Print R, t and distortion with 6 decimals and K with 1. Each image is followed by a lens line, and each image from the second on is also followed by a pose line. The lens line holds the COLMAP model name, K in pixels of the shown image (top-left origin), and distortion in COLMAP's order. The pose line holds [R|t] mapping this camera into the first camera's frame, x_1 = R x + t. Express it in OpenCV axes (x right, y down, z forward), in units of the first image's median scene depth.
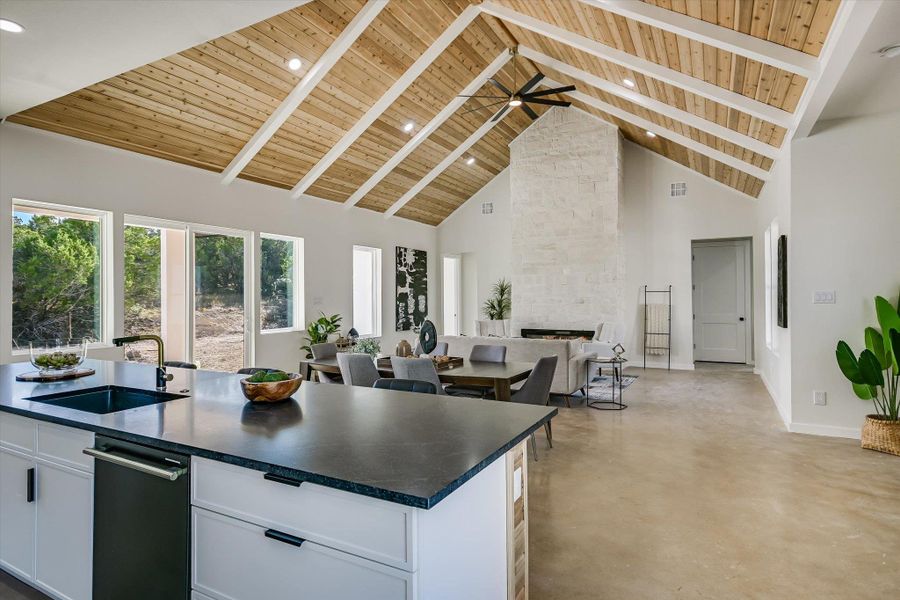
lens RADIAL K [[490.1, 0, 453.0], [0, 490.1, 293.5], [0, 0, 1]] dist [0.003799, 0.000743]
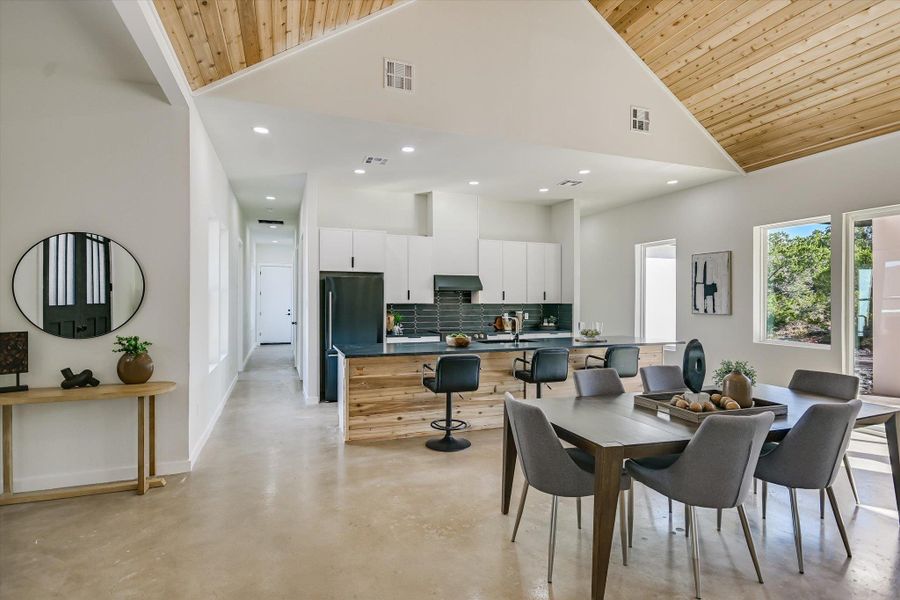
lens RADIAL K [[454.5, 0, 450.0], [0, 454.5, 300.0], [0, 0, 1]] dist [0.026041, -0.000285]
pose [[-0.665624, 0.003584, -0.746278, 0.386810], [0.006396, 0.999979, -0.000902, 0.002042], [0.746260, -0.005374, -0.665633, 0.764721]]
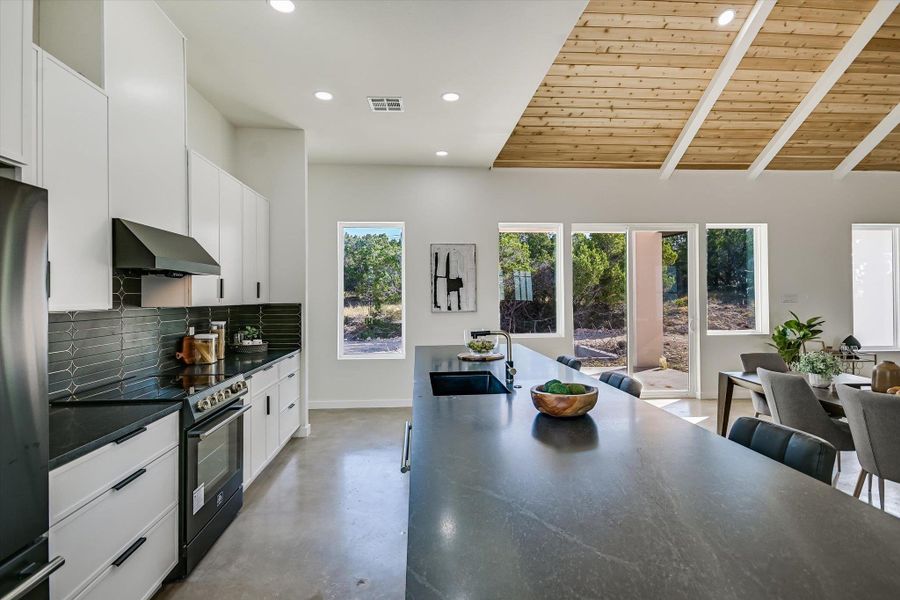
lens RADIAL K [[457.9, 0, 446.7], [0, 457.9, 297.8], [0, 0, 1]] dist [0.024916, -0.015910]
pose [[0.532845, 0.002176, -0.846210, 0.070837], [0.010792, 0.999898, 0.009367, -0.000024], [0.846144, -0.014124, 0.532767, 0.124919]]
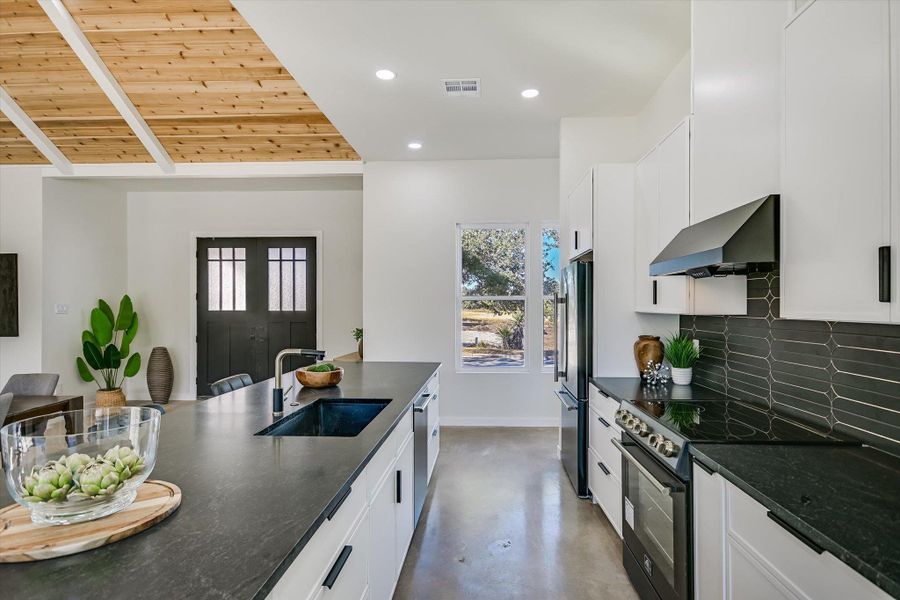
lens RADIAL K [[460.4, 0, 456.2], [0, 460.4, 305.6], [0, 0, 1]] dist [0.034108, -0.010595]
pose [[-0.418456, 0.007260, 0.908208, -0.520179], [-0.002641, 0.999954, -0.009211, 0.005234], [-0.908233, -0.006253, -0.418418, 0.393420]]
